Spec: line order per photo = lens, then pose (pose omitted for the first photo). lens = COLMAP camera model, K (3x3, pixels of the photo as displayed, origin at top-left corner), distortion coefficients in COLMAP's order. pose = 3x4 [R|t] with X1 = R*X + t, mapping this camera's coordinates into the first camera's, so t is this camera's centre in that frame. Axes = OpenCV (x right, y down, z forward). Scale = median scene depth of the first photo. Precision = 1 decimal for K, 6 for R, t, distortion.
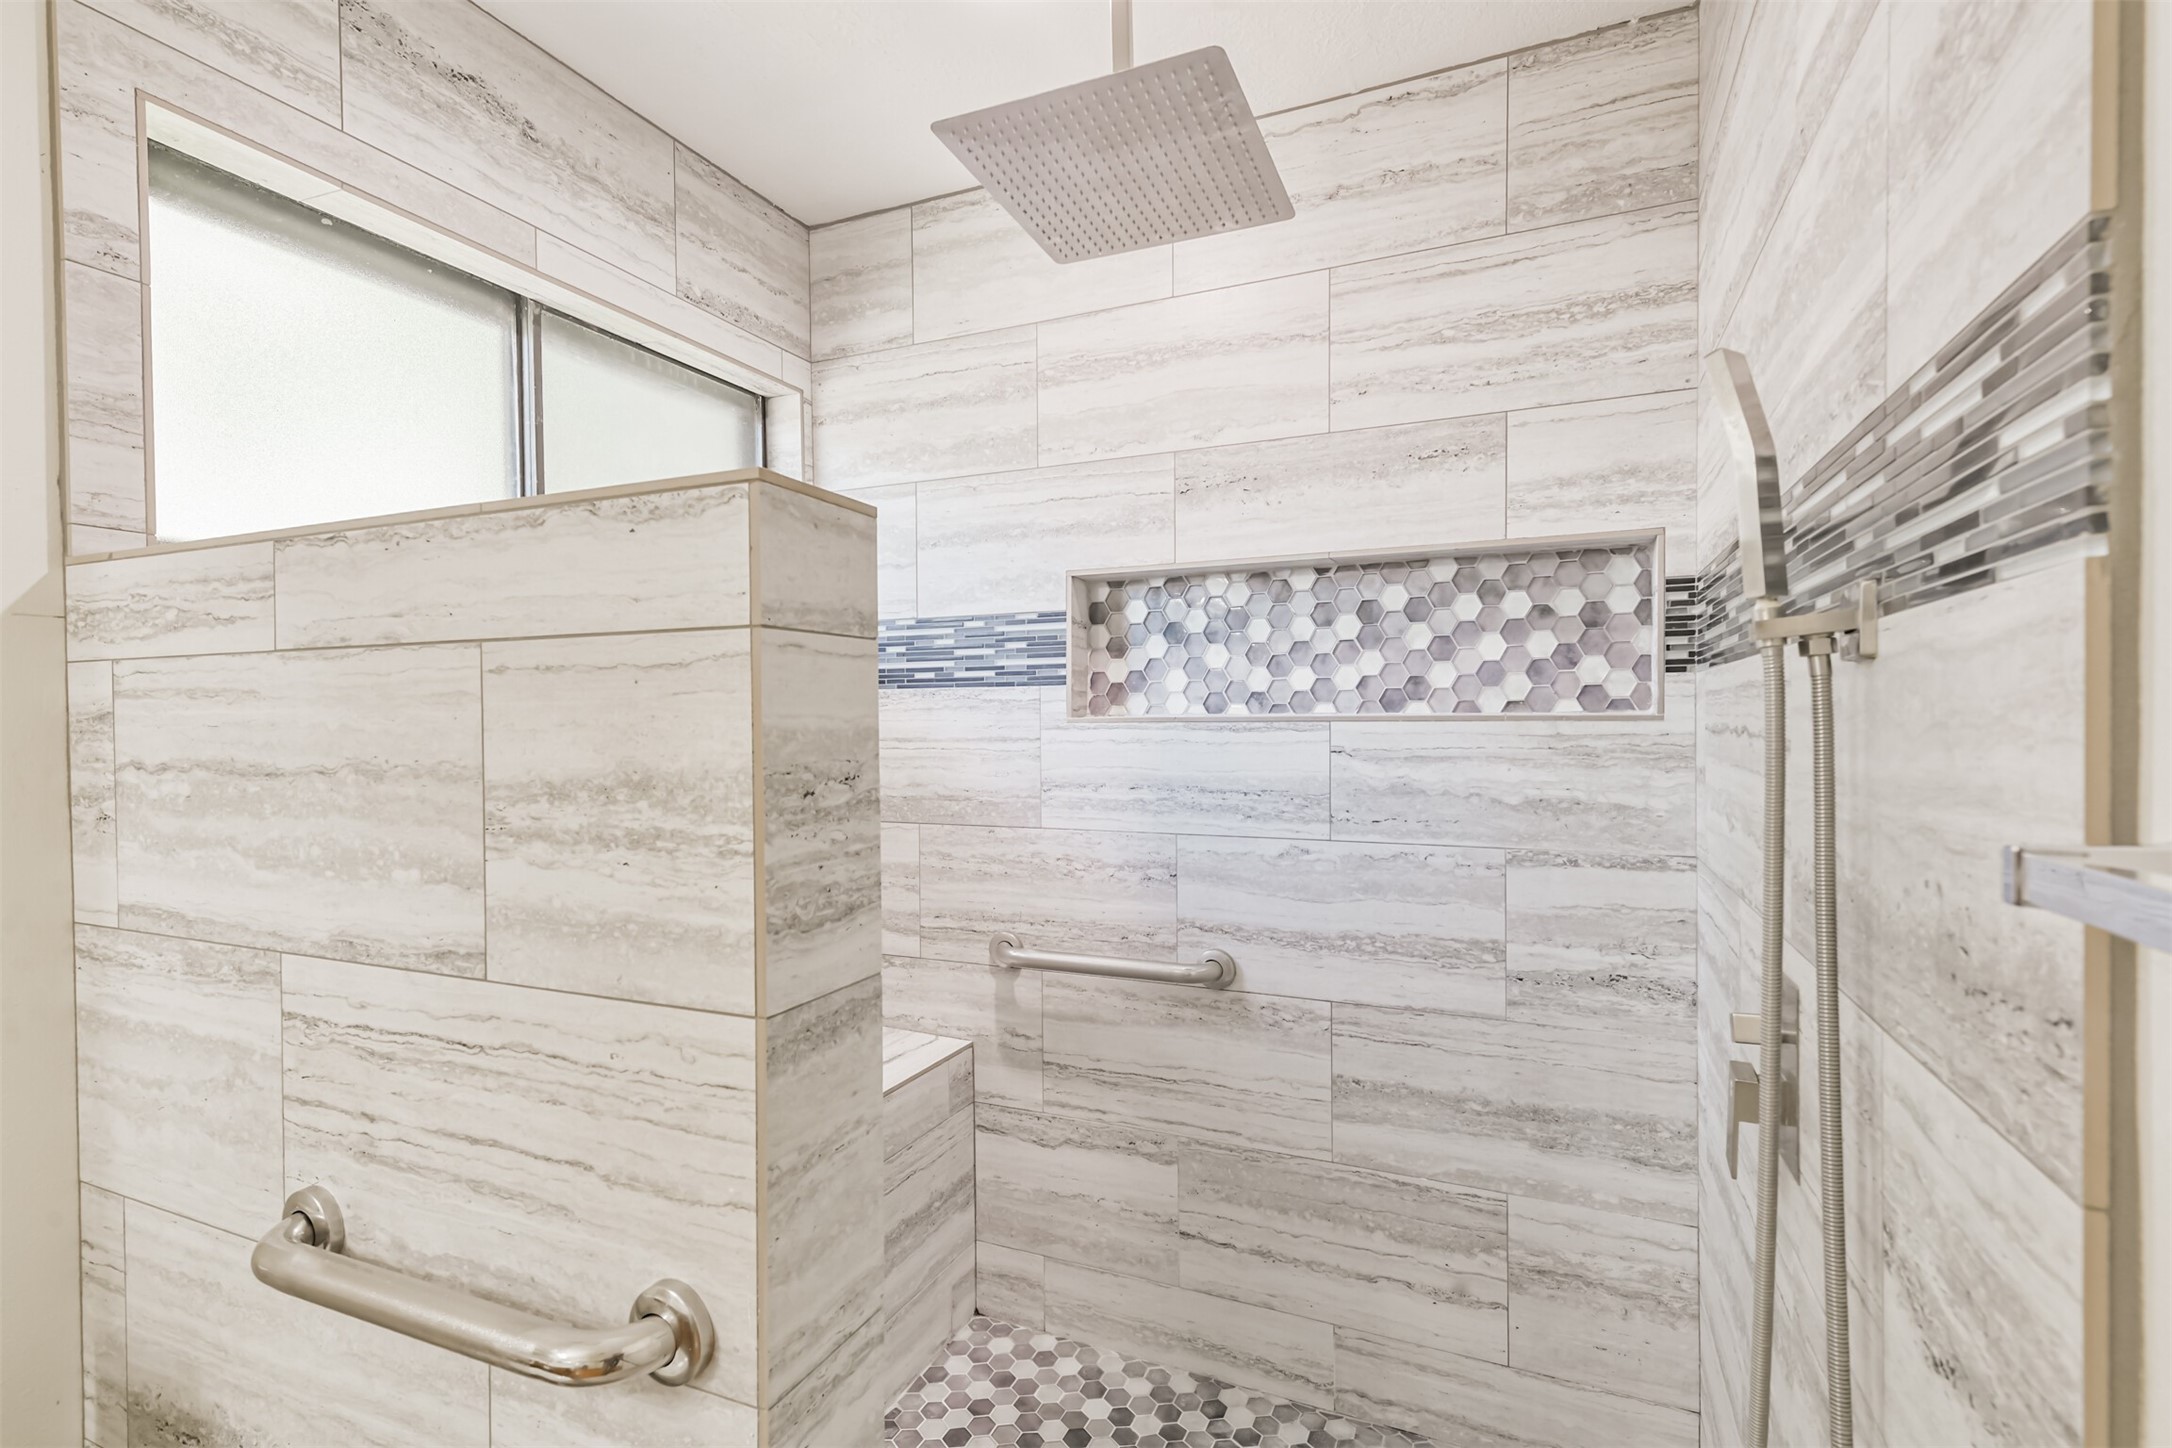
lens RADIAL K [[1015.8, 0, 1123.7], [0, 1015.8, 725.4], [0, 0, 1]] dist [0.003424, -0.000089]
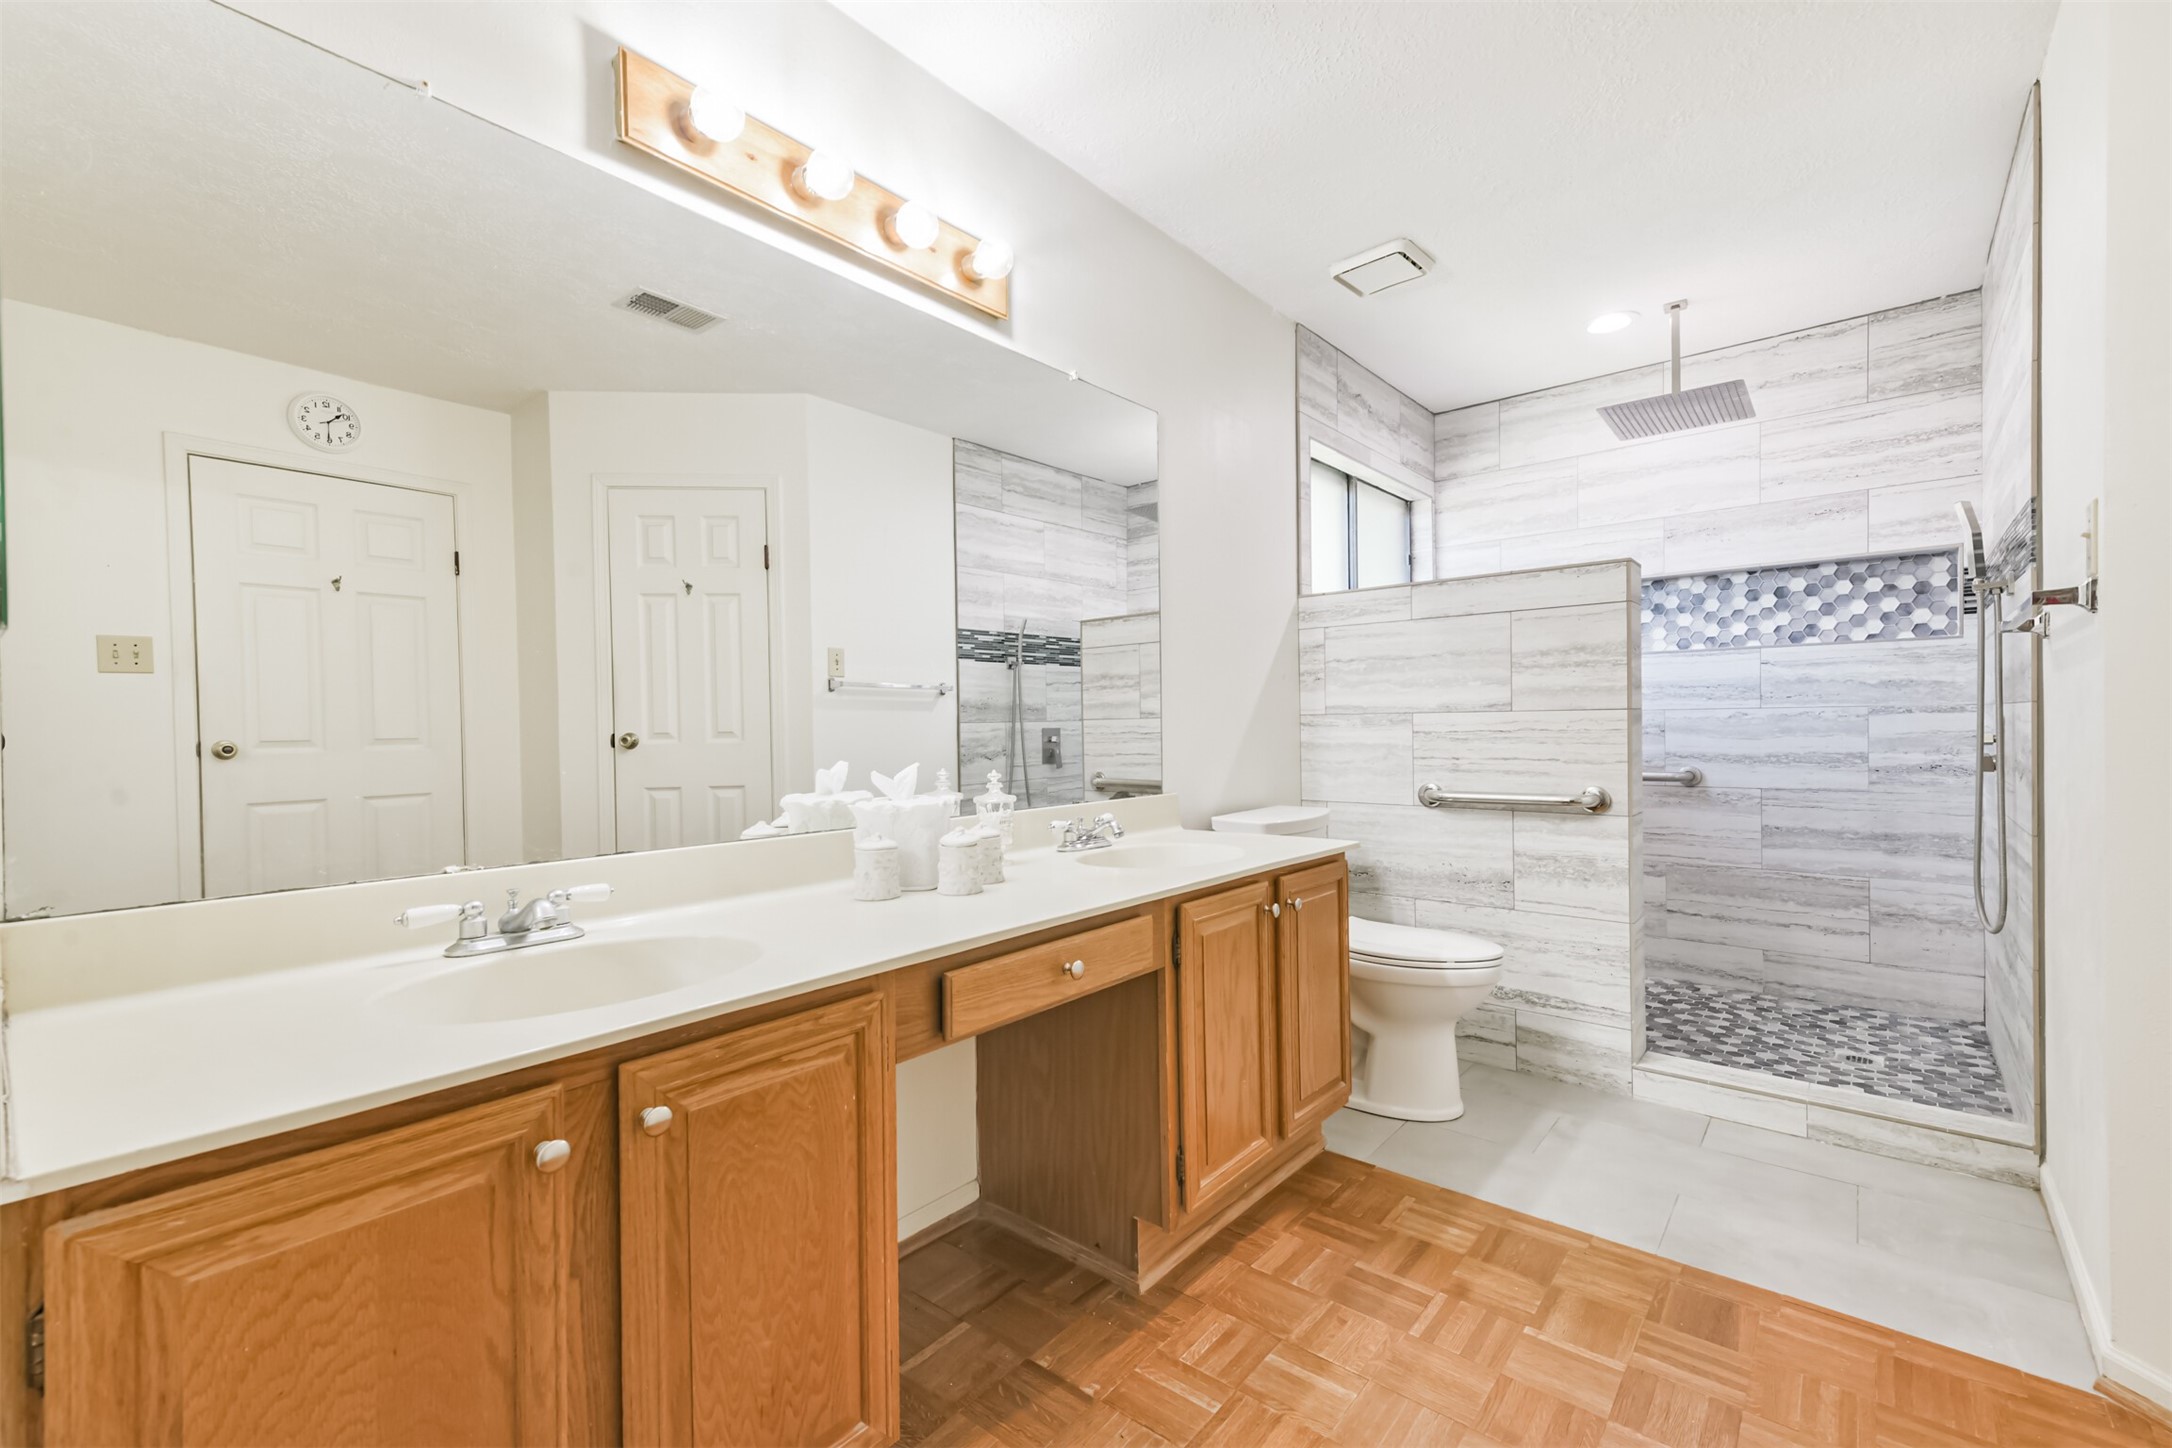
lens RADIAL K [[924.2, 0, 1081.8], [0, 924.2, 730.6], [0, 0, 1]] dist [0.006465, -0.006238]
pose [[0.948191, -0.004581, -0.317669, -0.506501], [0.006661, 0.999963, 0.005464, 0.145263], [0.317632, -0.007297, 0.948186, -1.203629]]
